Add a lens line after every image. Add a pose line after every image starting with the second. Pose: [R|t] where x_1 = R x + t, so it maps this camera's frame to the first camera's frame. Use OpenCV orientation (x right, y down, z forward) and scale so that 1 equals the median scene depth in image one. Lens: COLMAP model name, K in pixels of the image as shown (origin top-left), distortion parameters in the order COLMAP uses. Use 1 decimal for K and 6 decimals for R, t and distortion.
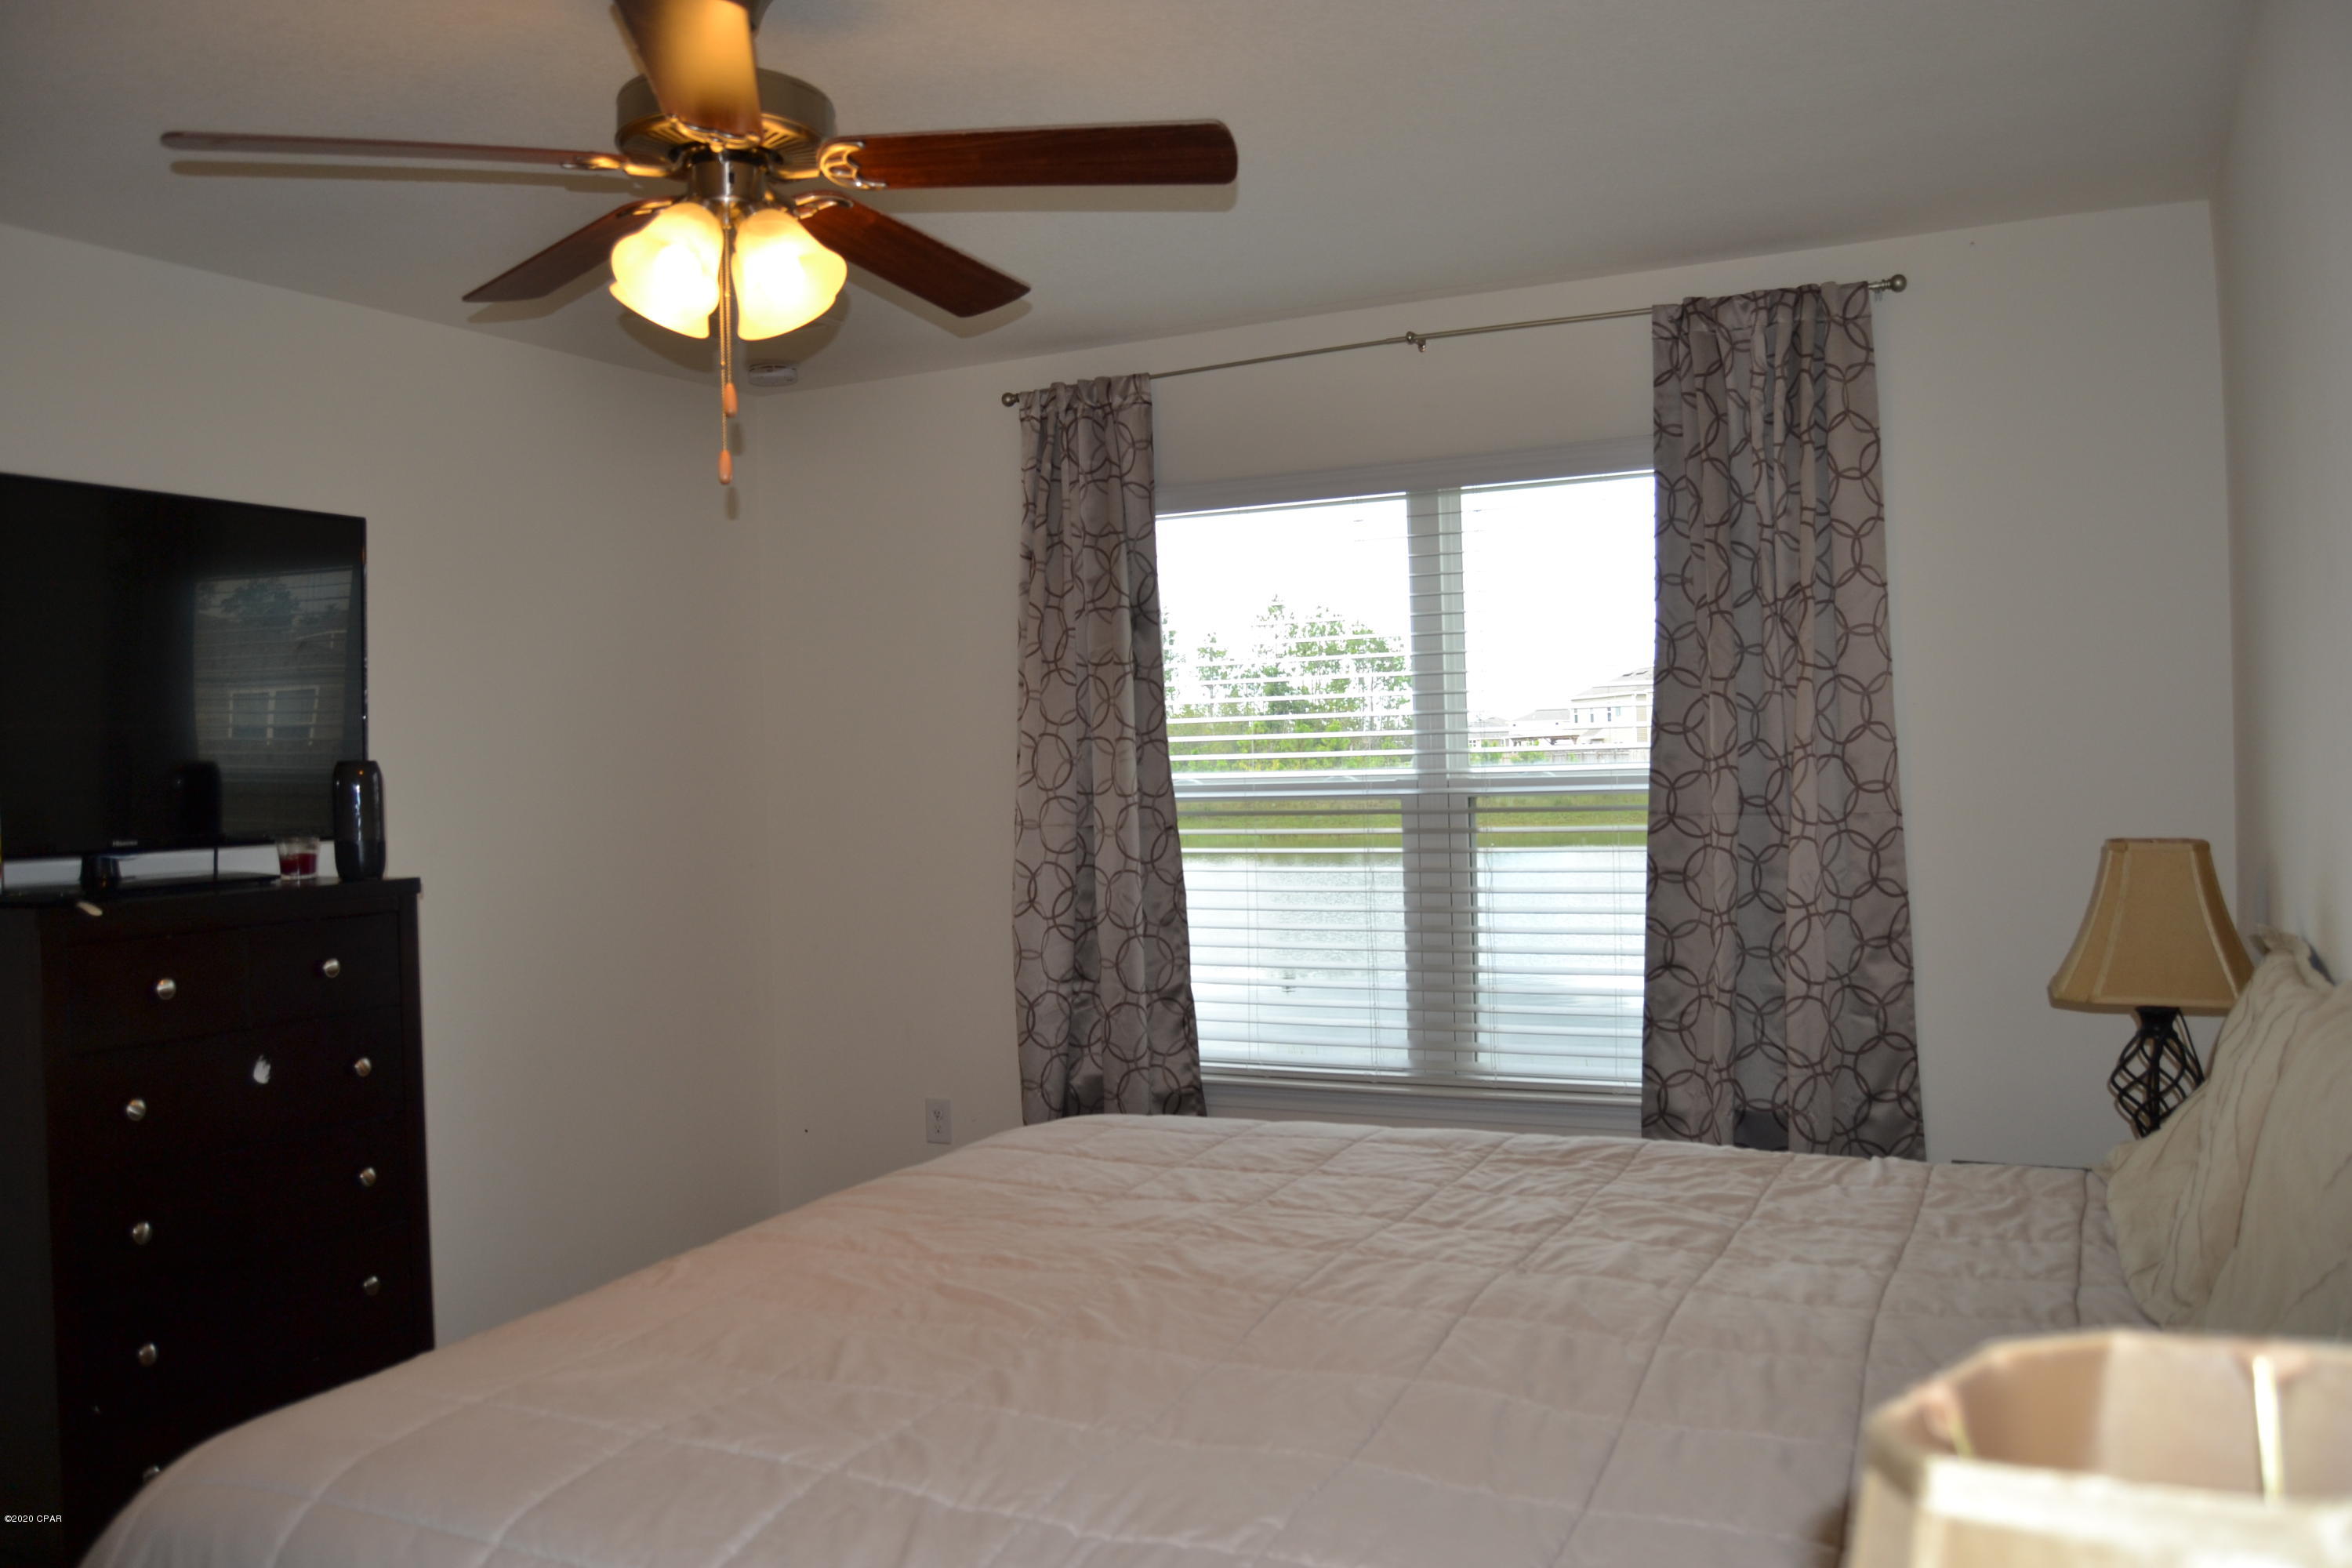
lens RADIAL K [[1981.7, 0, 1218.6], [0, 1981.7, 778.4], [0, 0, 1]] dist [-0.007600, -0.007877]
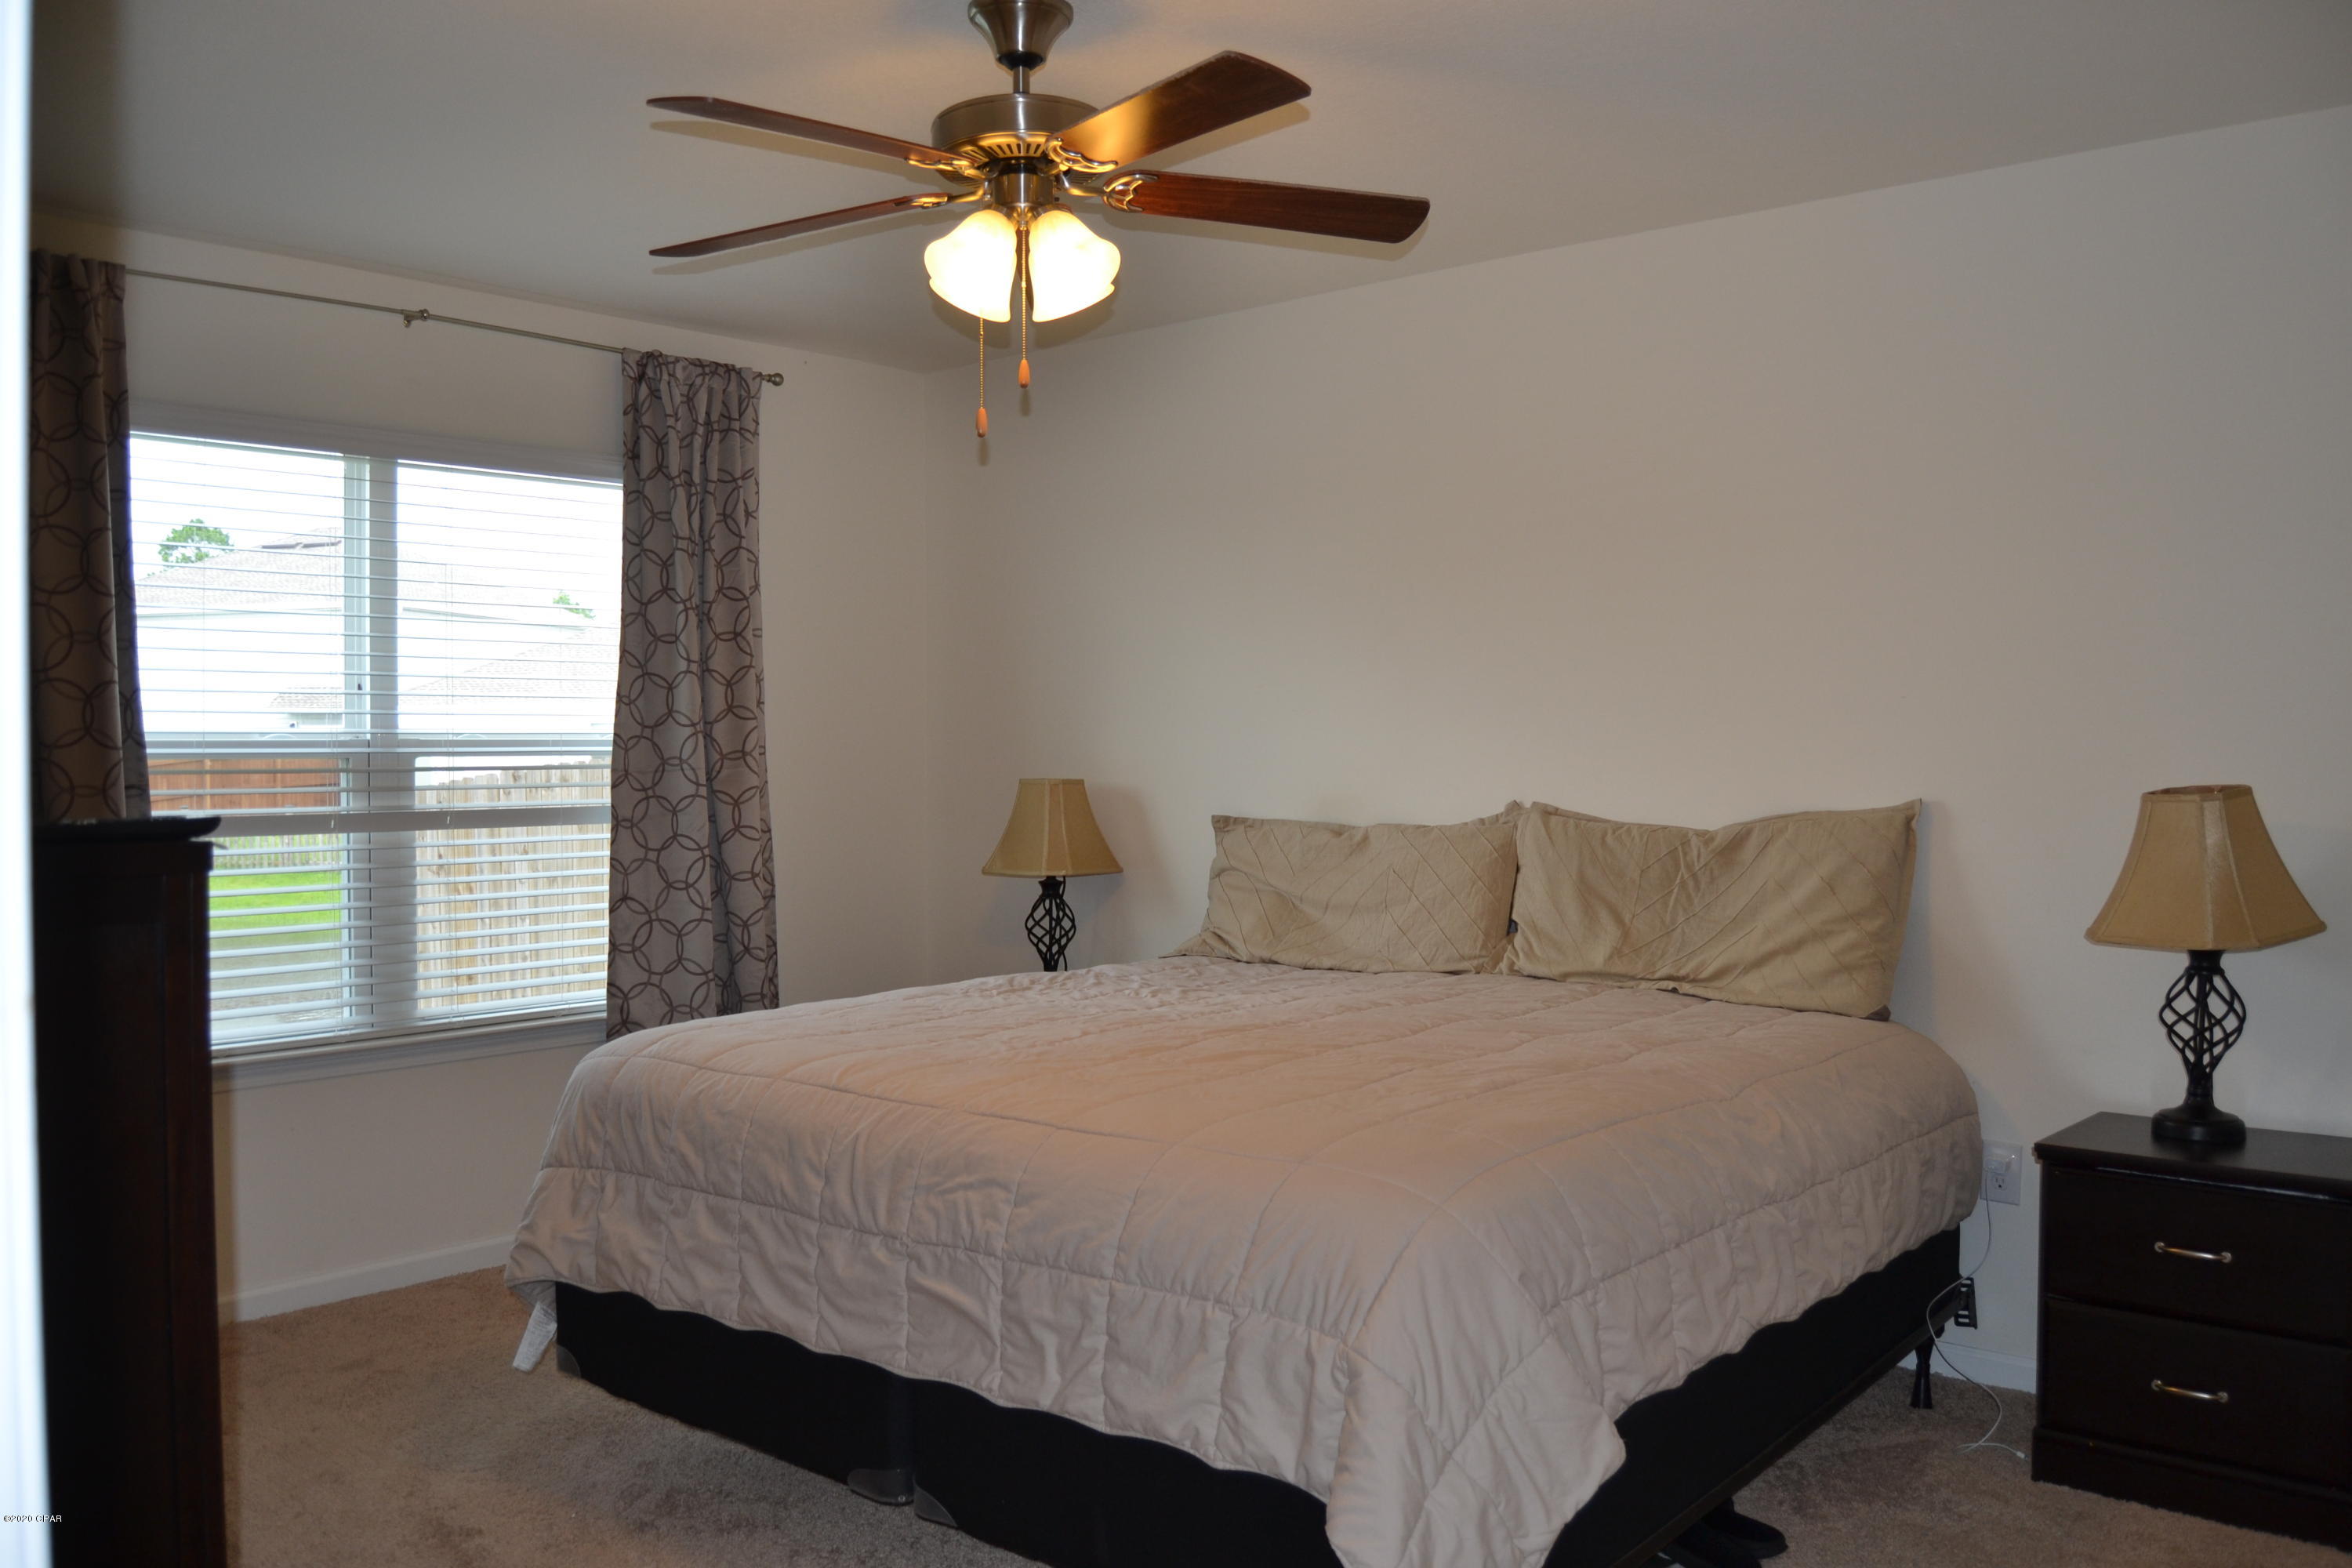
lens RADIAL K [[1981.7, 0, 1218.6], [0, 1981.7, 778.4], [0, 0, 1]] dist [-0.007600, -0.007877]
pose [[0.238707, 0.014103, 0.970989, -0.846423], [0.016264, 0.999696, -0.018518, 0.049967], [-0.970956, 0.020212, 0.238405, 0.365824]]
